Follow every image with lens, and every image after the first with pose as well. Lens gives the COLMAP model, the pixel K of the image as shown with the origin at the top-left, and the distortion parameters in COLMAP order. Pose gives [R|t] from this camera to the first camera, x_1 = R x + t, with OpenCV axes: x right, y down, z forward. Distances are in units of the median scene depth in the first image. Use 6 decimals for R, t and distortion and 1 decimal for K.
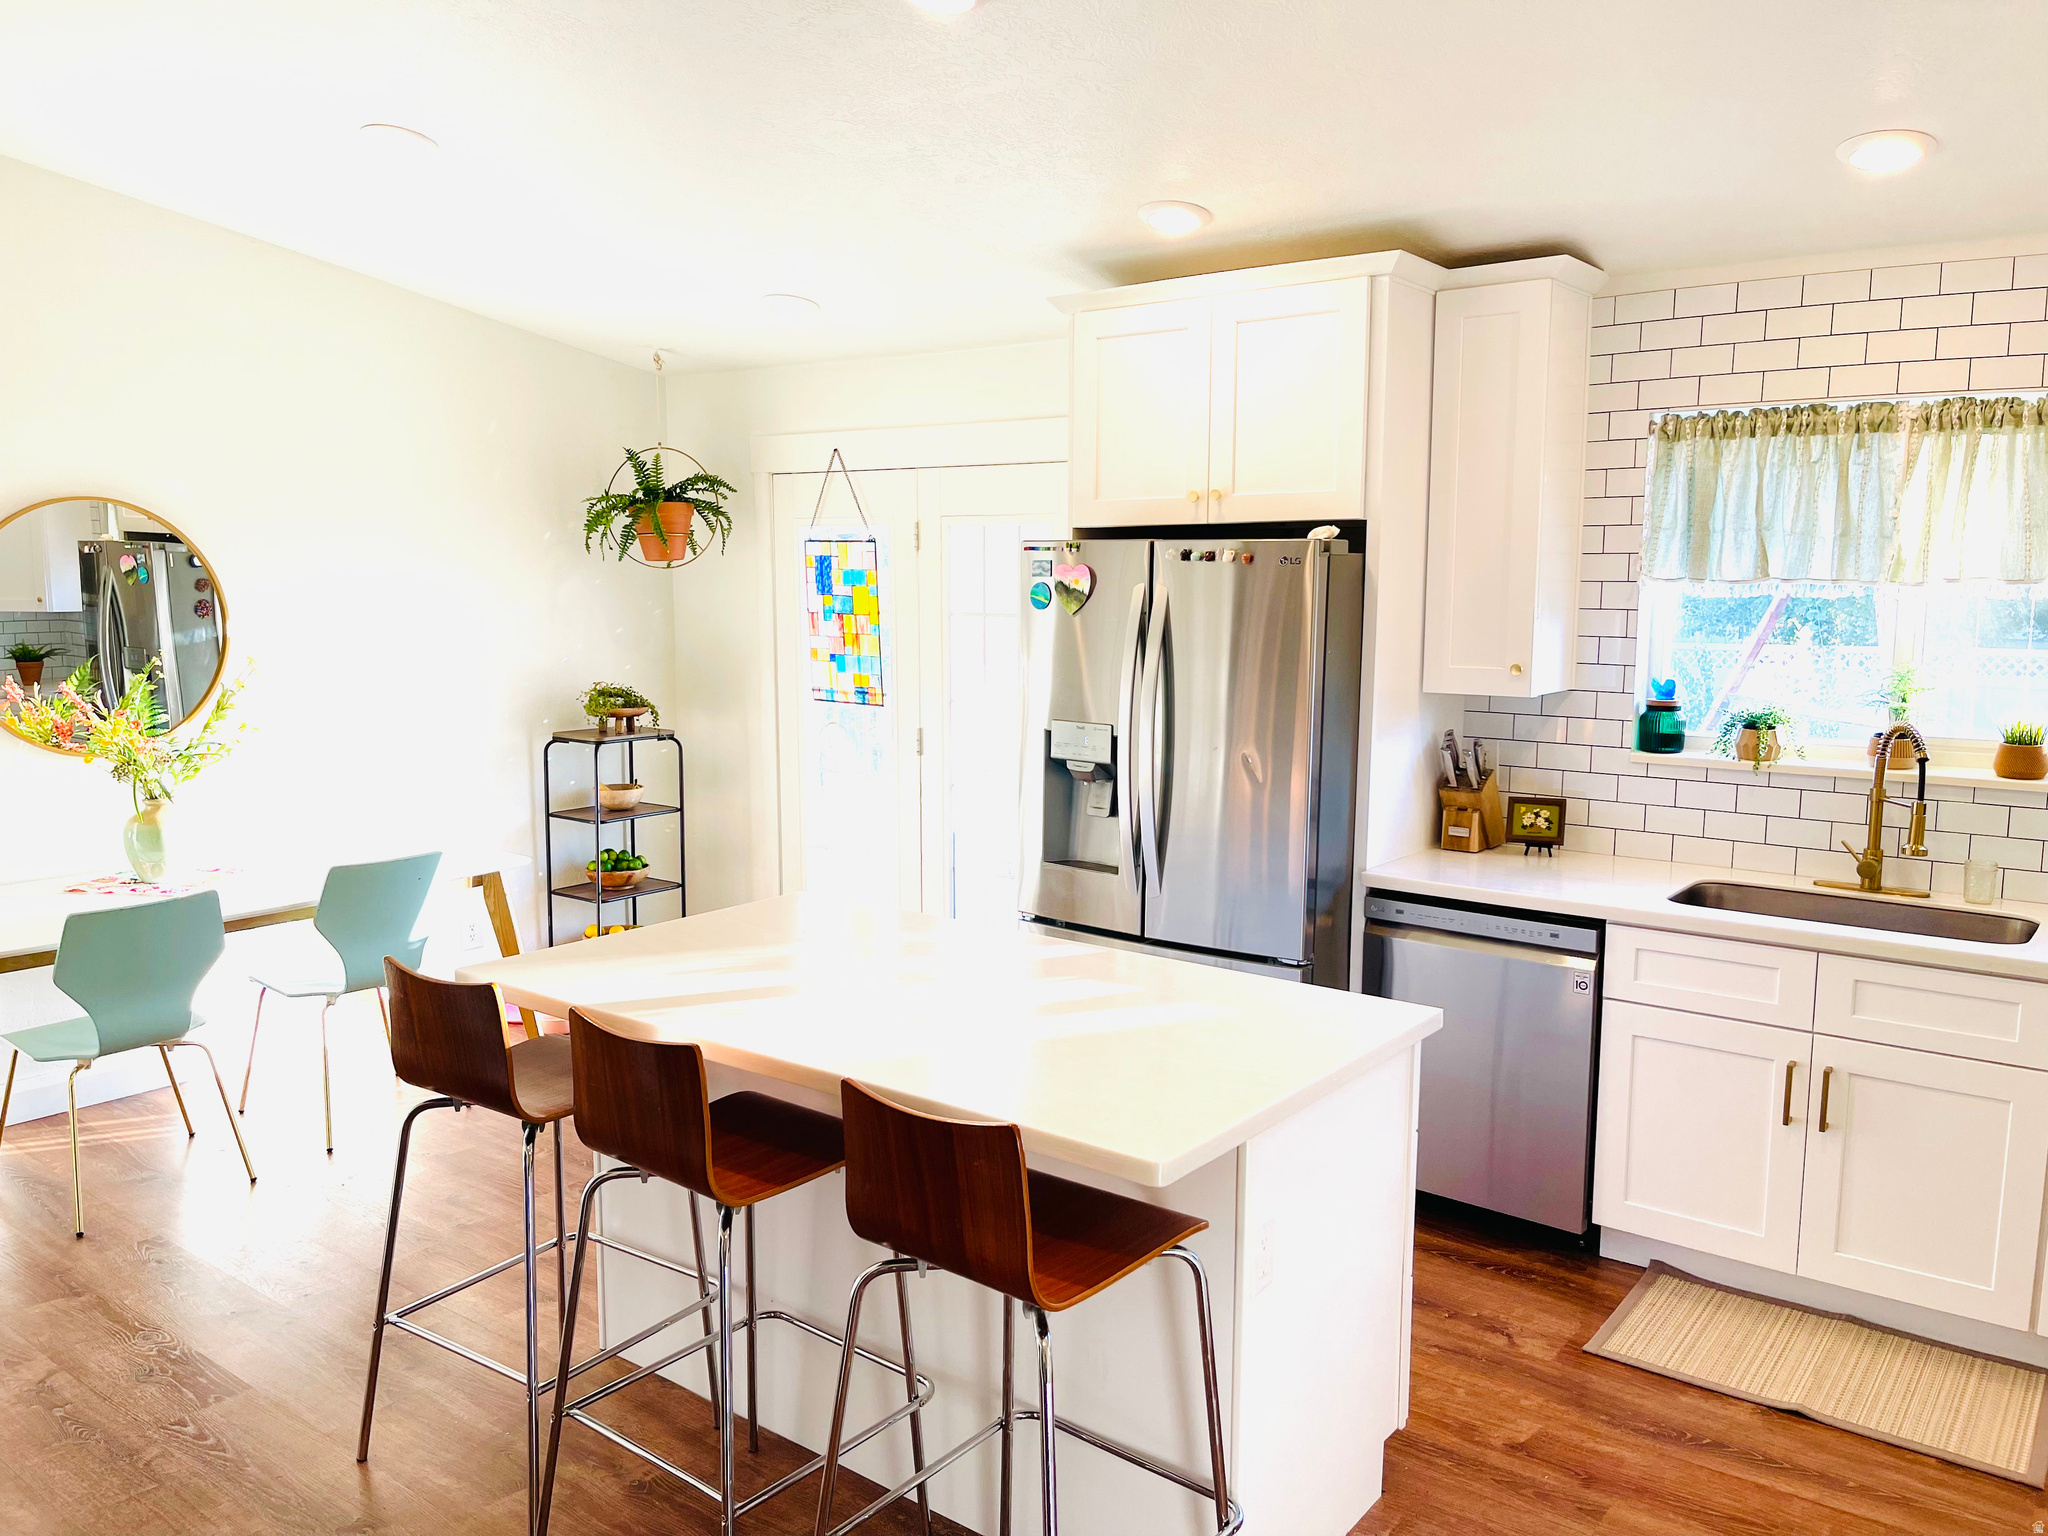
lens RADIAL K [[1541.6, 0, 1032.8], [0, 1541.6, 782.1], [0, 0, 1]] dist [0.073756, -0.093135]
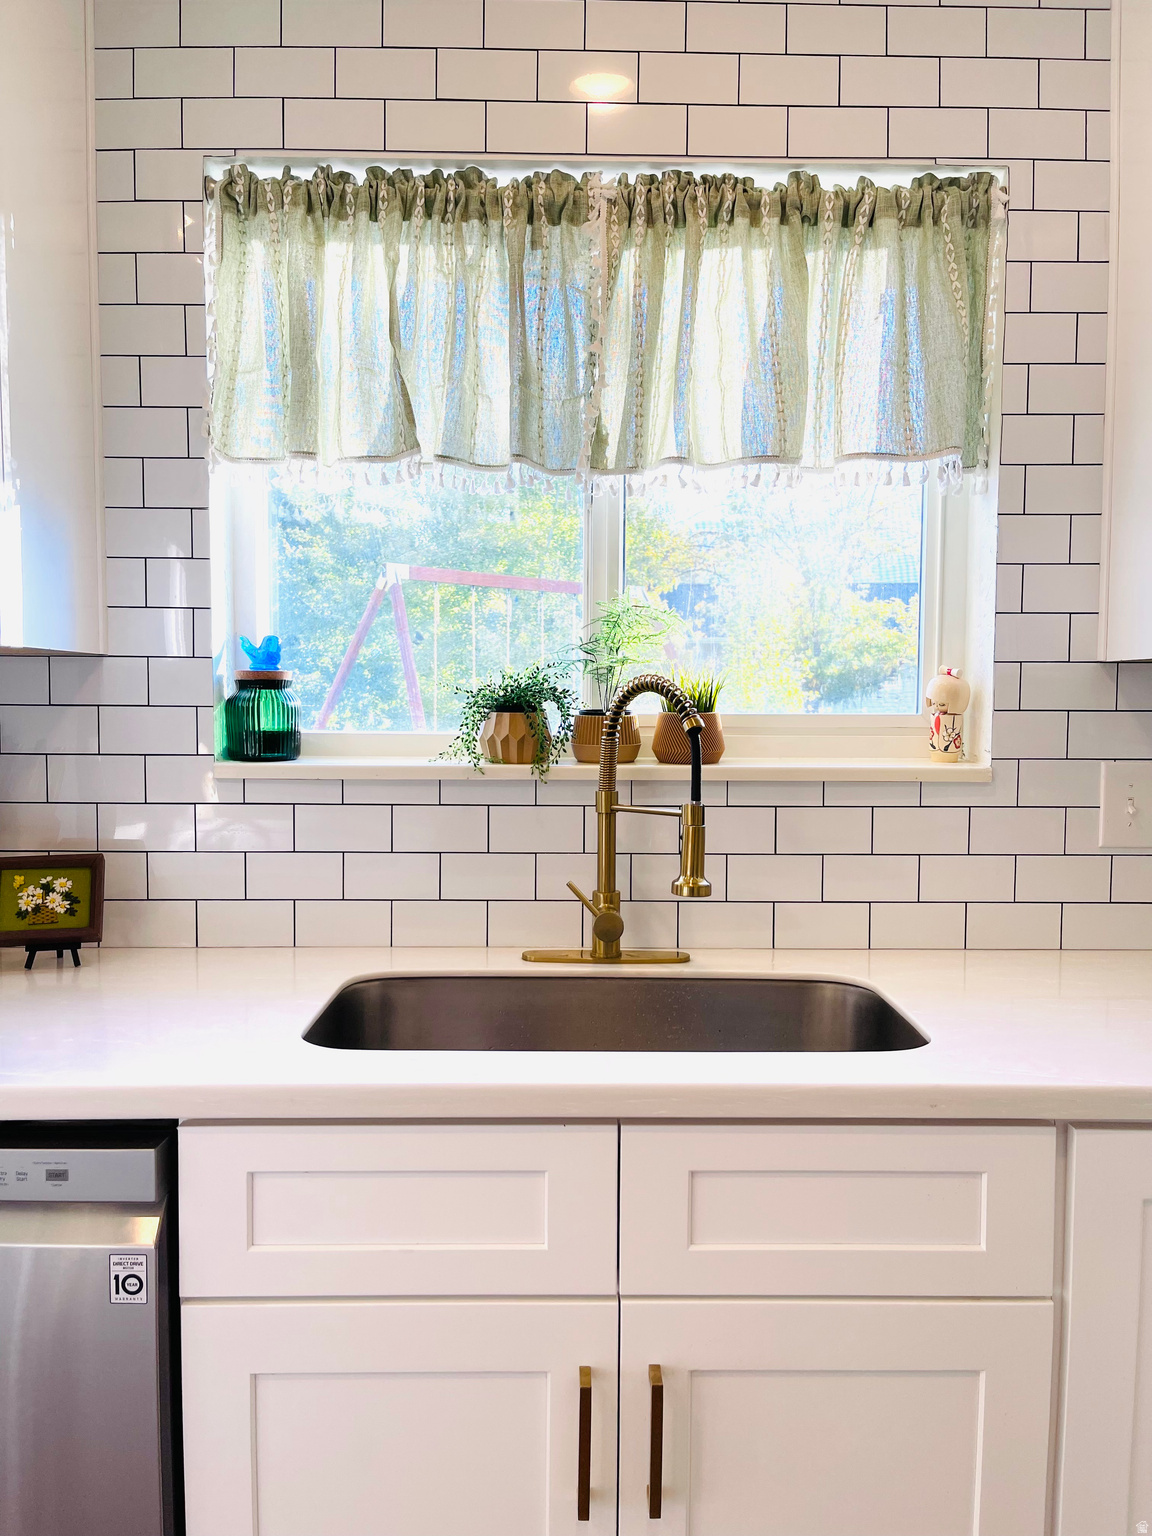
lens RADIAL K [[1156.2, 0, 570.0], [0, 1156.2, 764.9], [0, 0, 1]] dist [0.073756, -0.093135]
pose [[0.790357, -0.030037, 0.611909, 0.242799], [0.080271, 0.995264, -0.054826, 0.016606], [-0.607365, 0.092451, 0.789025, 0.626469]]
